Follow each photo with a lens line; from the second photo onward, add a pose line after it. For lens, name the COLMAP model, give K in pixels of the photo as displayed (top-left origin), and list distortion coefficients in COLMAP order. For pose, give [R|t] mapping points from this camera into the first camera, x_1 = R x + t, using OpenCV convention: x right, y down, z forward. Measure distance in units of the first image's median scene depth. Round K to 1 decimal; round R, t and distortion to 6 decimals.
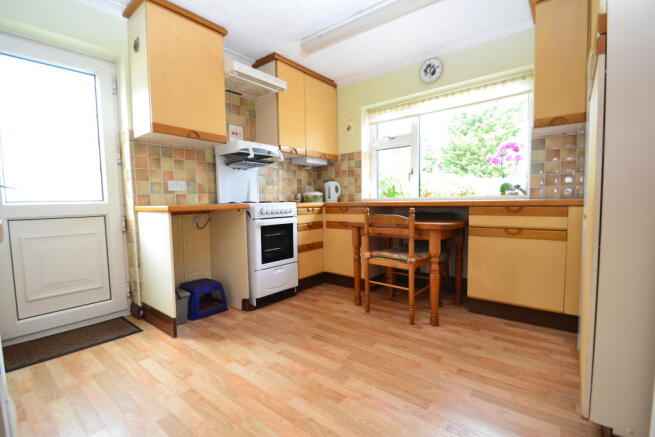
lens RADIAL K [[298.8, 0, 327.2], [0, 298.8, 220.6], [0, 0, 1]] dist [0.006021, -0.001189]
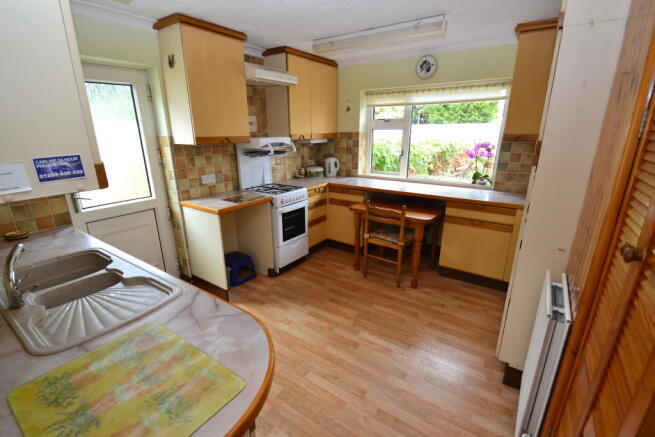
lens RADIAL K [[298.8, 0, 327.9], [0, 298.8, 219.8], [0, 0, 1]] dist [0.006021, -0.001189]
pose [[0.996997, -0.005534, 0.077244, -0.134446], [-0.012280, 0.973527, 0.228241, -0.248362], [-0.076463, -0.228504, 0.970536, -0.226613]]
